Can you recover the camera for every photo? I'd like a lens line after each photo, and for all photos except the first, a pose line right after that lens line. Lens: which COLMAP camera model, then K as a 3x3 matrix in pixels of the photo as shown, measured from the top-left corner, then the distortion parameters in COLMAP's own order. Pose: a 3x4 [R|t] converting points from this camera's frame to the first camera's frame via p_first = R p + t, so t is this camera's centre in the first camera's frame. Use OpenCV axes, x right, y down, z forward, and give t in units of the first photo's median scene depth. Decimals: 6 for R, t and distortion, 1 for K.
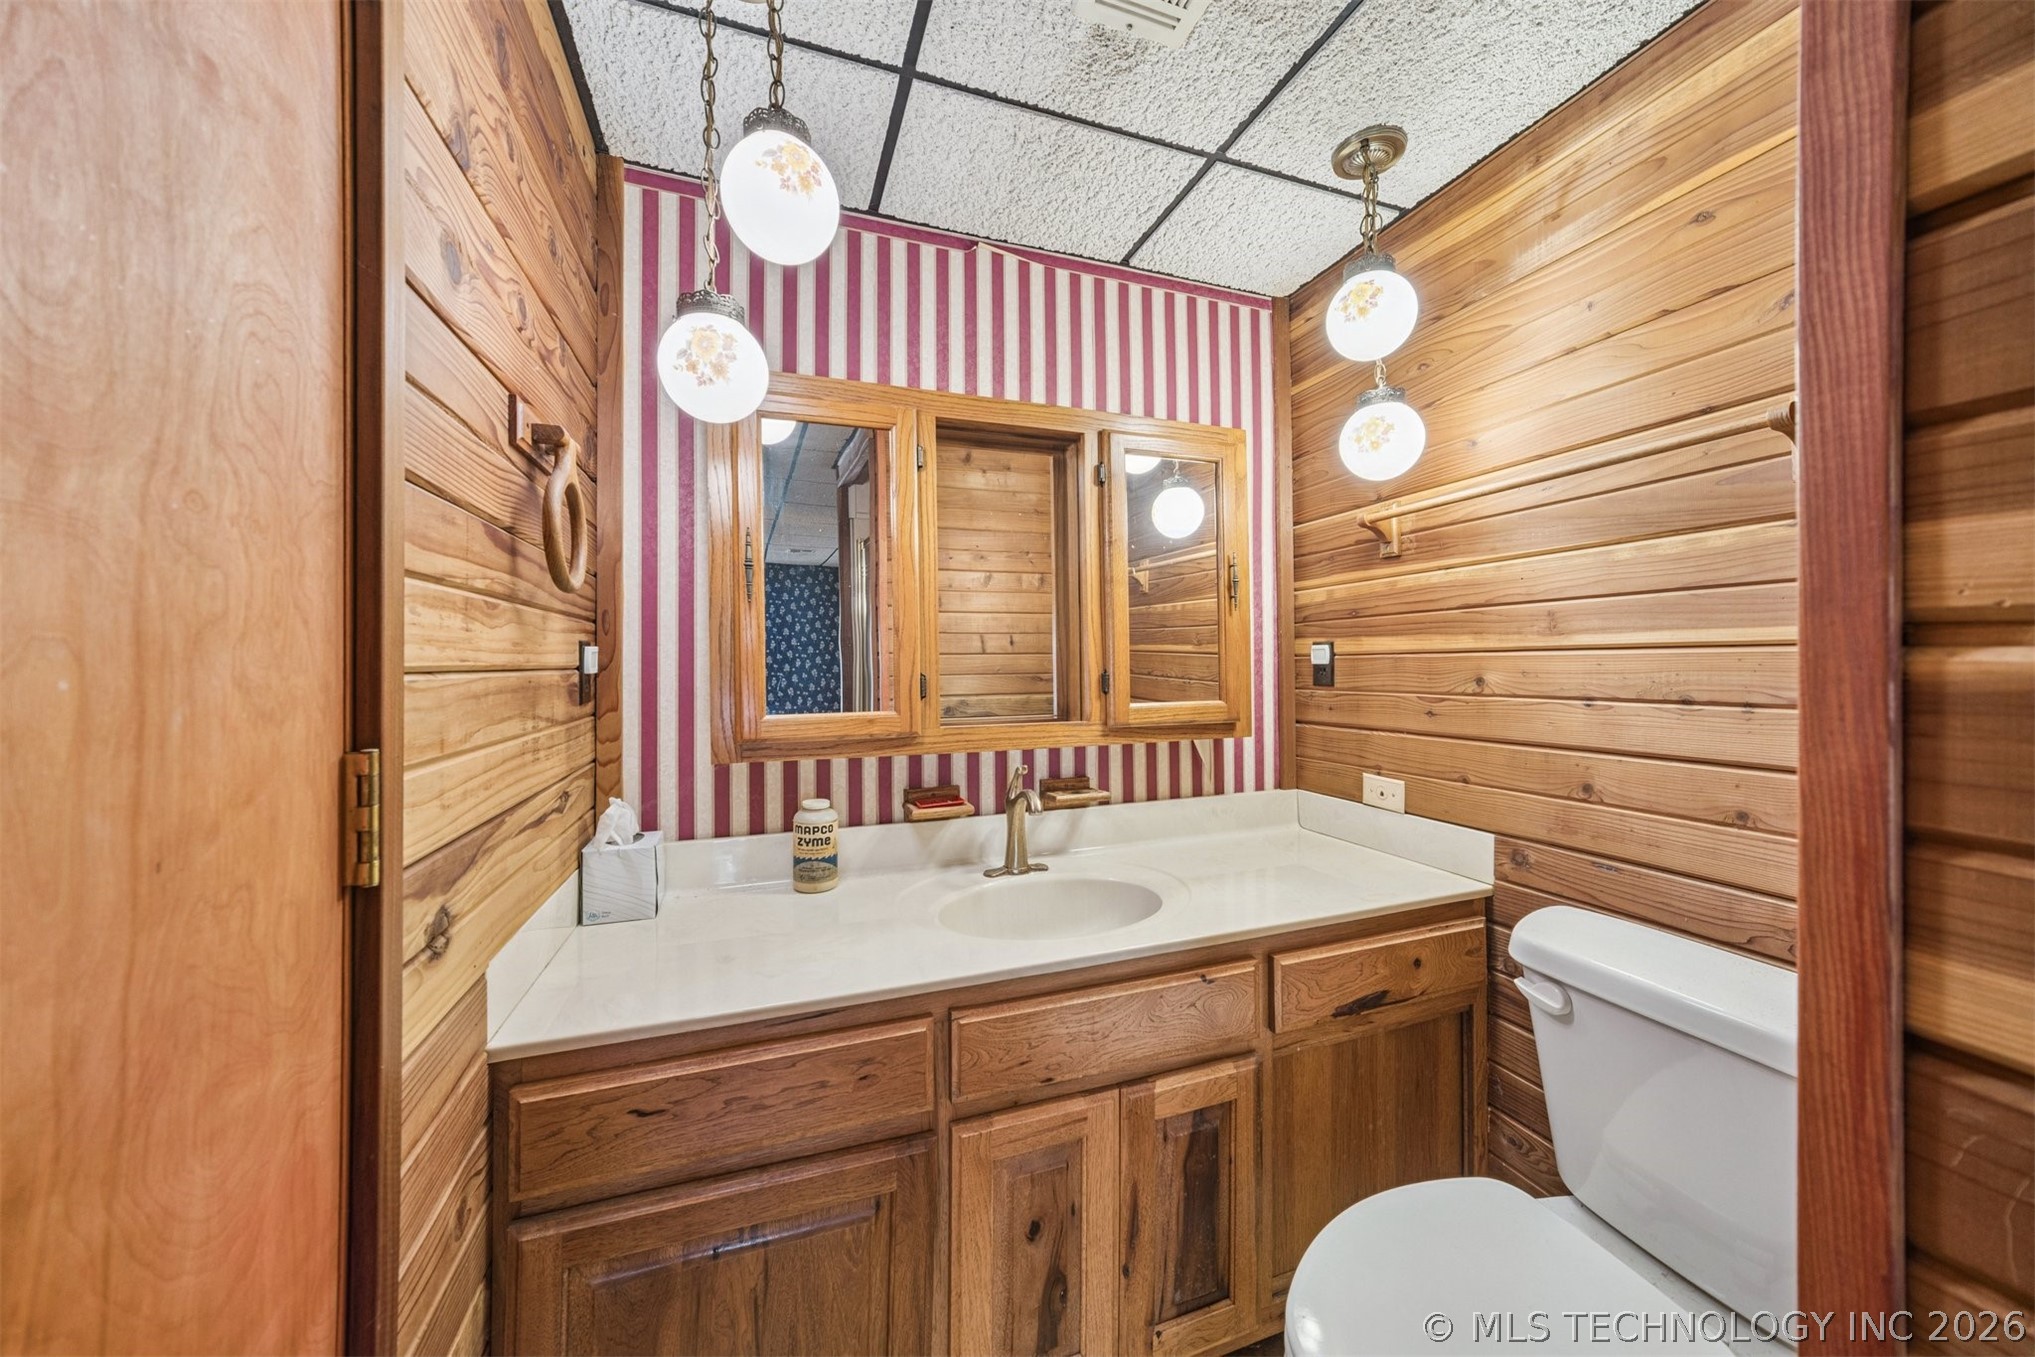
lens RADIAL K [[704.2, 0, 1025.0], [0, 704.2, 667.8], [0, 0, 1]] dist [0.001641, 0.007191]
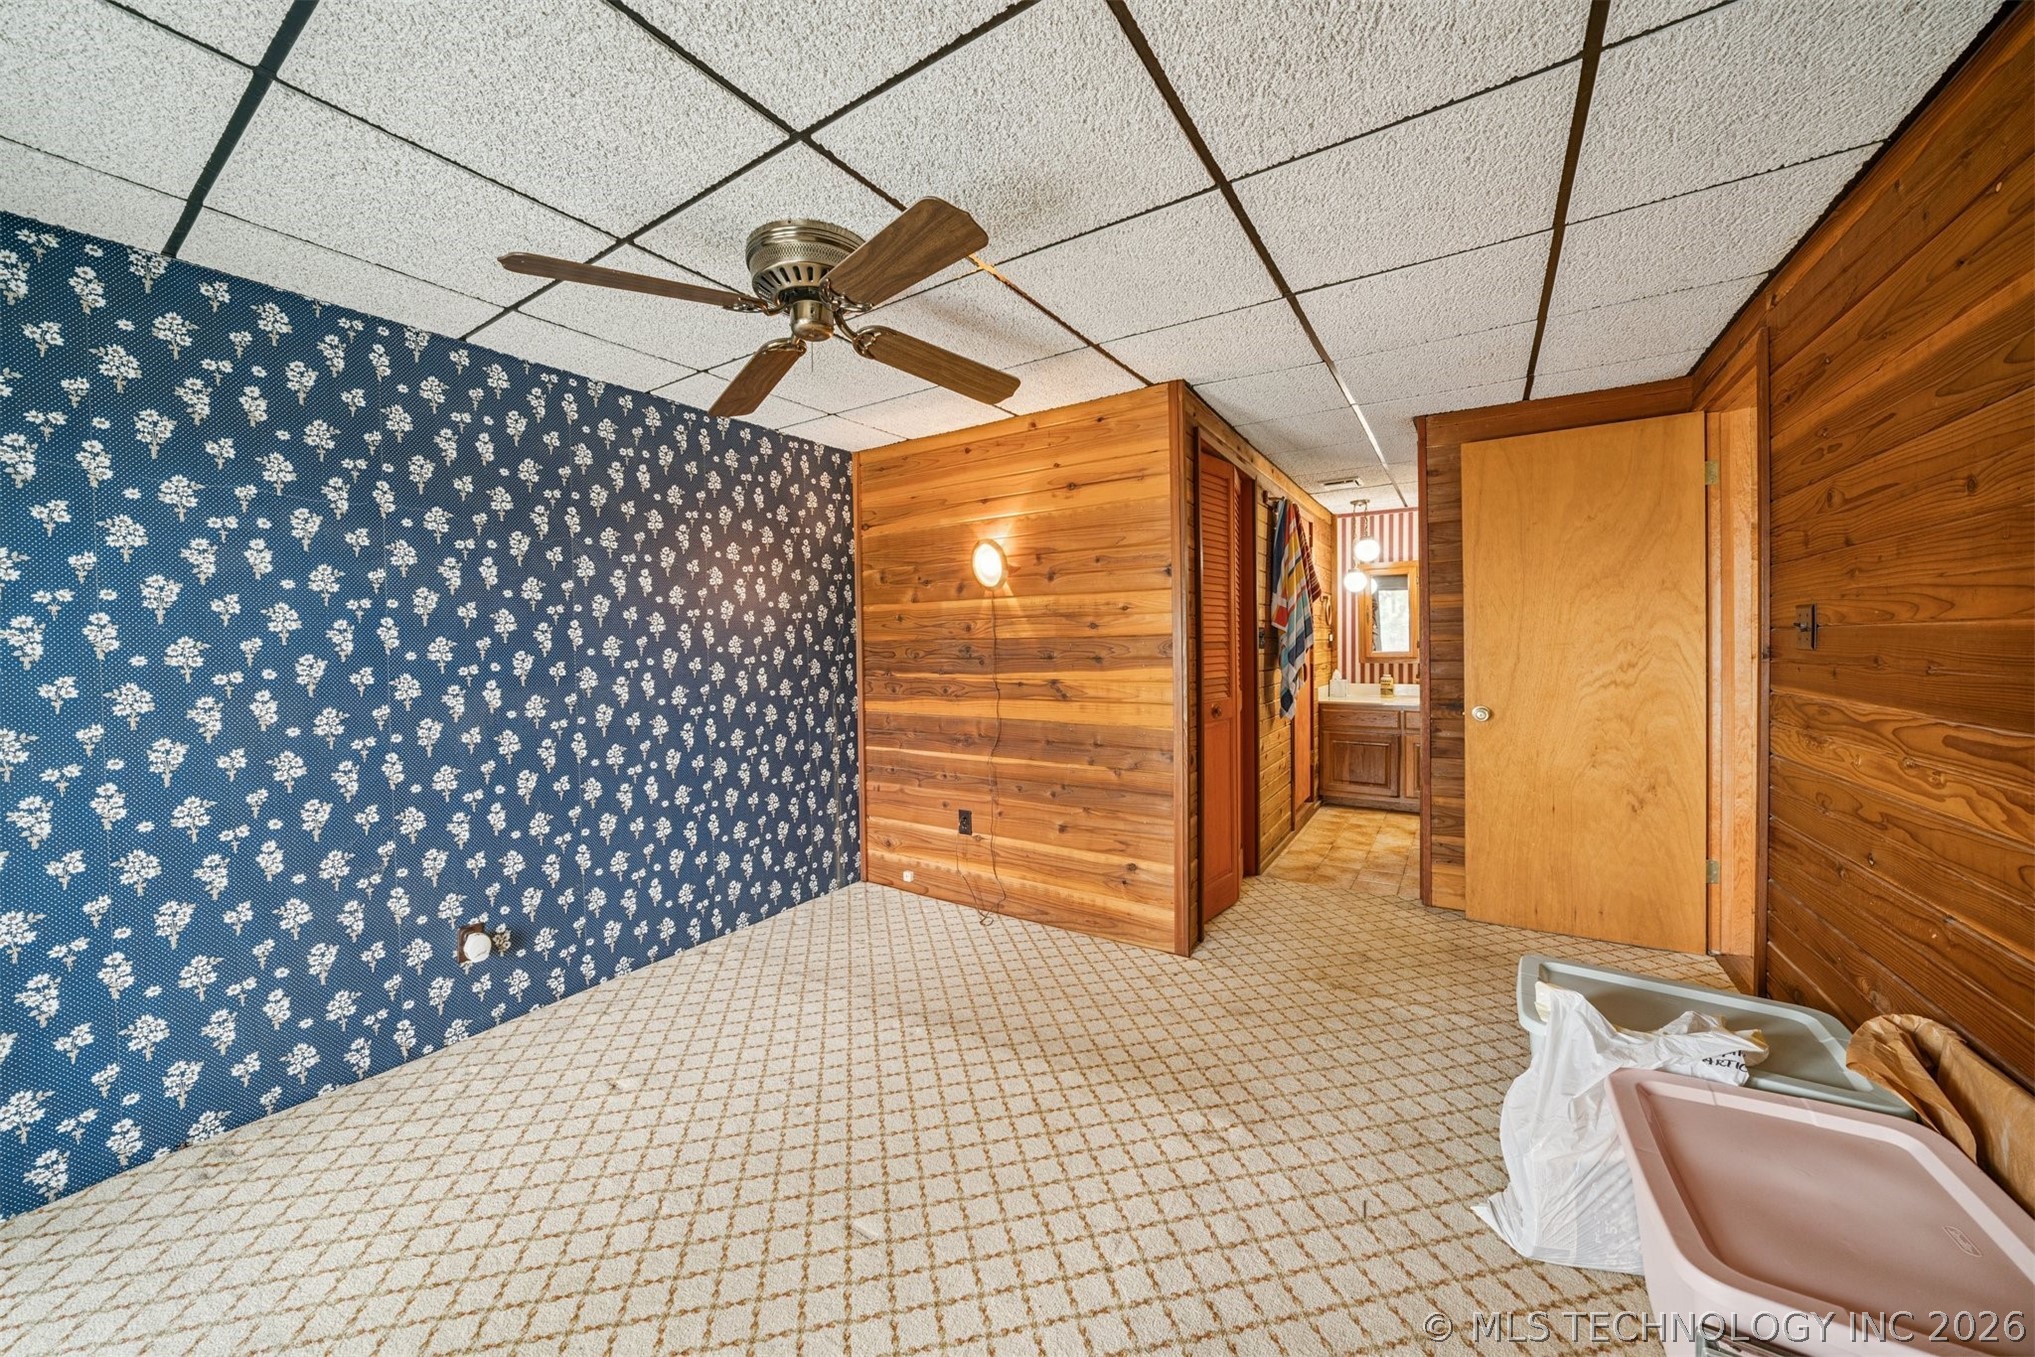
lens RADIAL K [[710.1, 0, 1004.9], [0, 710.1, 669.4], [0, 0, 1]] dist [-0.028478, 0.007501]
pose [[0.584202, 0.015880, -0.811453, 1.498057], [0.016724, 0.999361, 0.031598, 0.012719], [0.811436, -0.032031, 0.583562, -2.726939]]
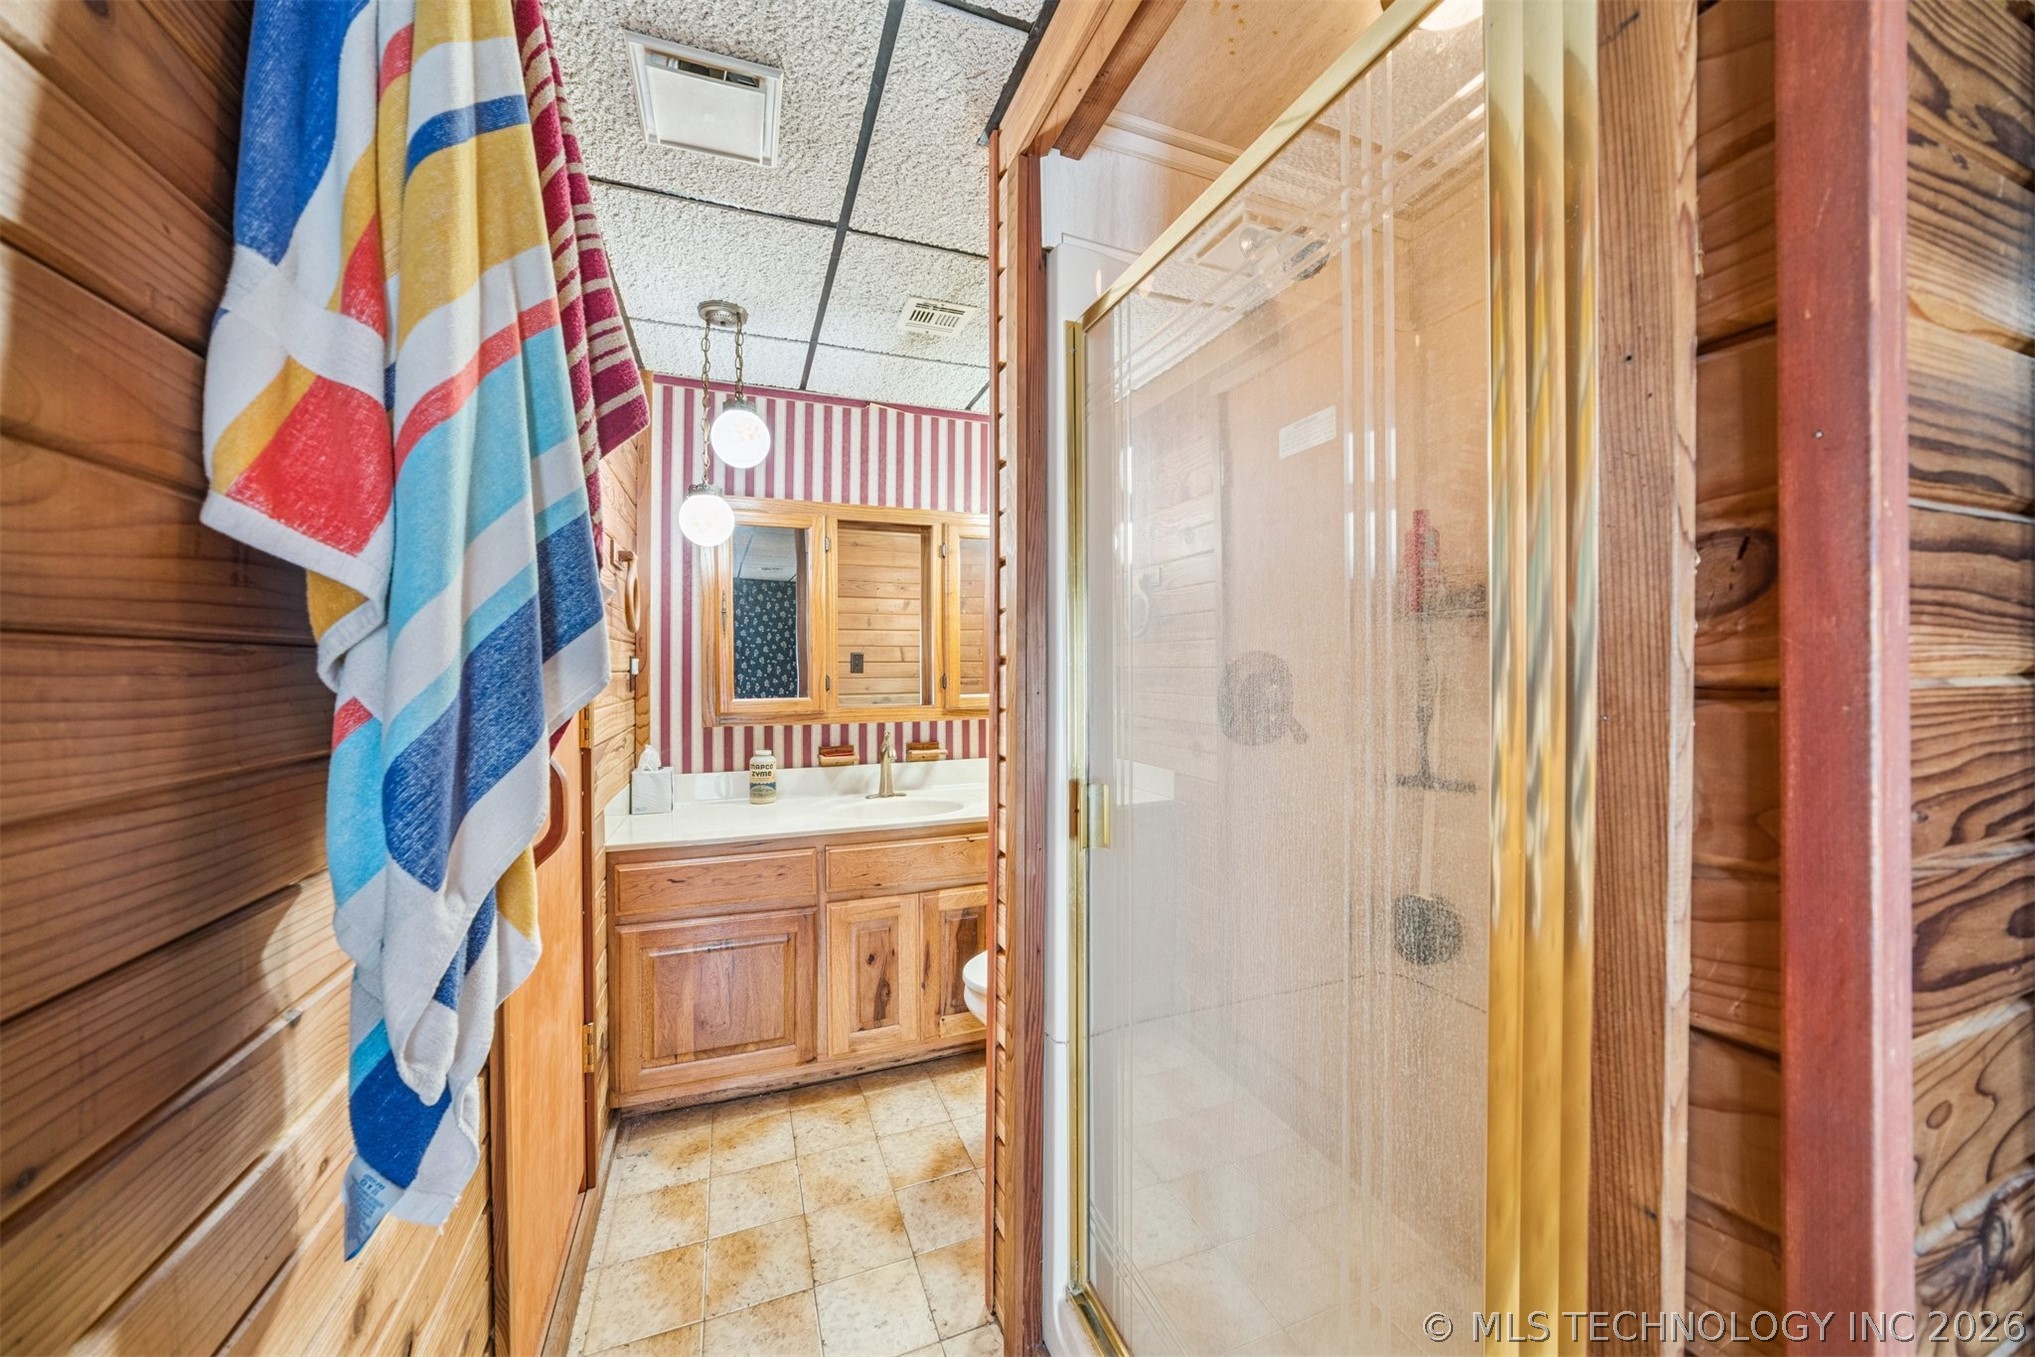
lens RADIAL K [[710.1, 0, 1004.9], [0, 710.1, 669.4], [0, 0, 1]] dist [-0.028478, 0.007501]
pose [[0.999993, -0.001485, 0.003398, 0.265181], [0.001511, 0.999970, -0.007590, 0.008883], [-0.003387, 0.007595, 0.999965, -0.667985]]
